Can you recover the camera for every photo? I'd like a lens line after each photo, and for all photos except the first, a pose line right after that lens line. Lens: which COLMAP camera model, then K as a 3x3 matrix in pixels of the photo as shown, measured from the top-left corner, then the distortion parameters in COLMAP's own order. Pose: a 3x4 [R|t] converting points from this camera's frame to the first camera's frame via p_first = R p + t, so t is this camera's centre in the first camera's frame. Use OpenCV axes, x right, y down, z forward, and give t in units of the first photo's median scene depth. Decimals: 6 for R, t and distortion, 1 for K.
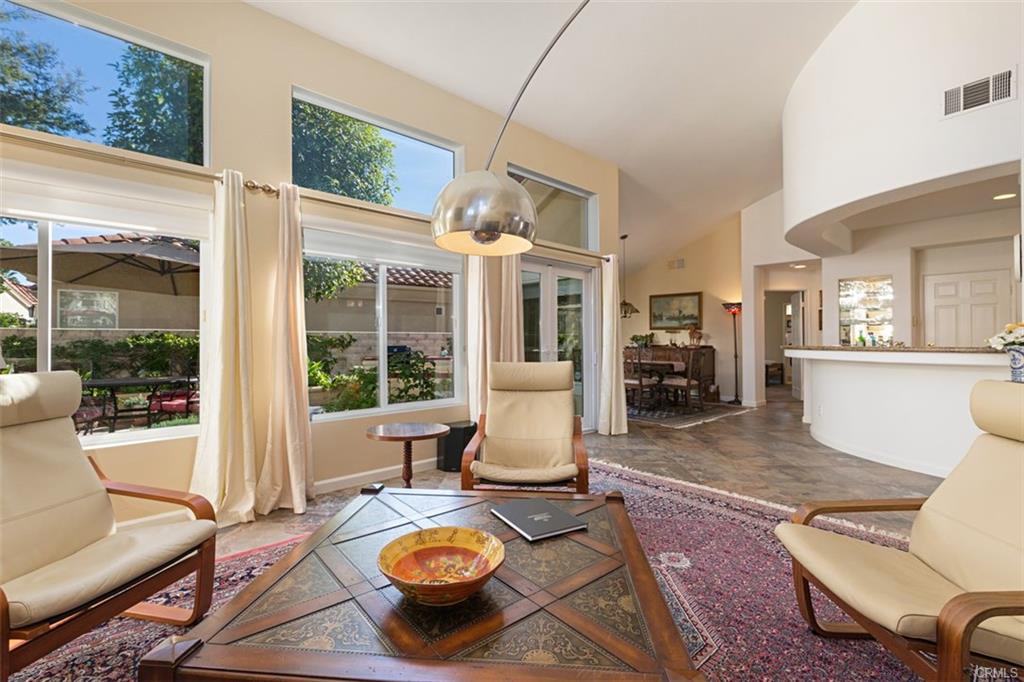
lens RADIAL K [[444.1, 0, 508.7], [0, 444.1, 343.5], [0, 0, 1]] dist [0.000638, 0.000237]
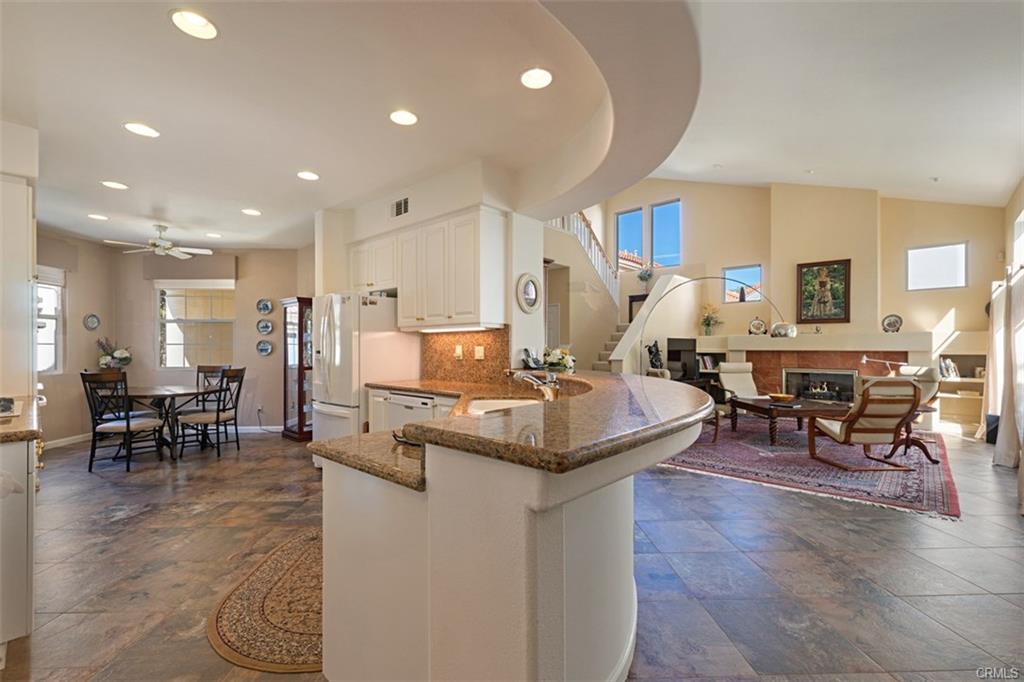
lens RADIAL K [[444.1, 0, 508.7], [0, 444.1, 343.5], [0, 0, 1]] dist [0.000638, 0.000237]
pose [[-0.994642, -0.000539, -0.103377, 1.223526], [-0.000433, 0.999999, -0.001056, -0.060410], [0.103377, -0.001006, -0.994642, 1.988154]]
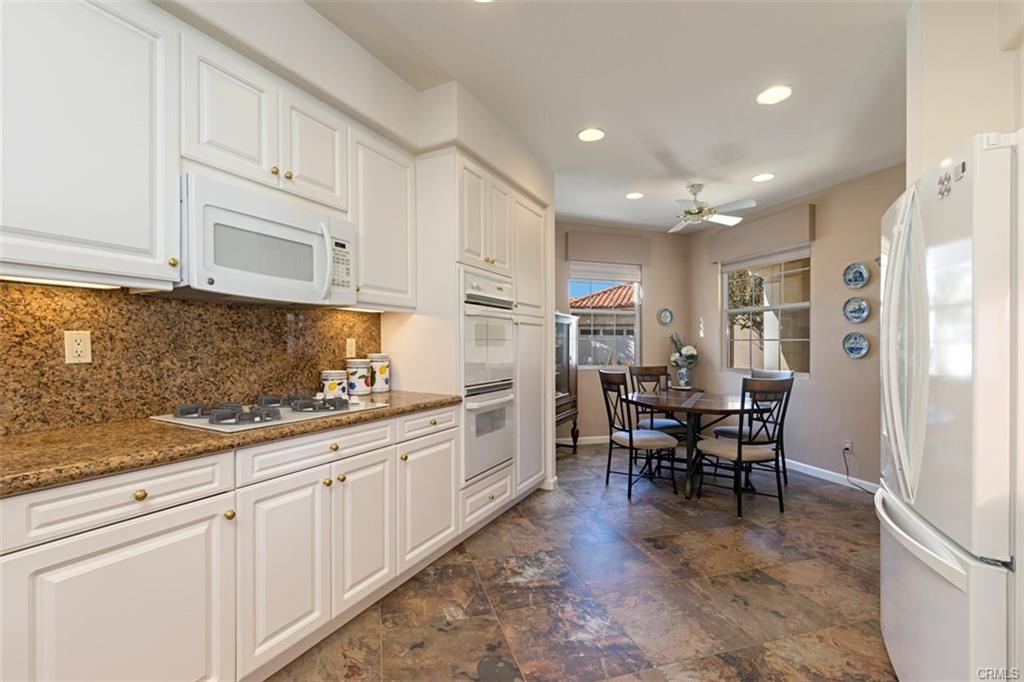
lens RADIAL K [[444.1, 0, 508.7], [0, 444.1, 343.5], [0, 0, 1]] dist [0.000638, 0.000237]
pose [[-0.359725, -0.005632, 0.933042, 1.331614], [-0.003642, 0.999983, 0.004632, -0.050868], [-0.933051, -0.001732, -0.359739, 1.228630]]
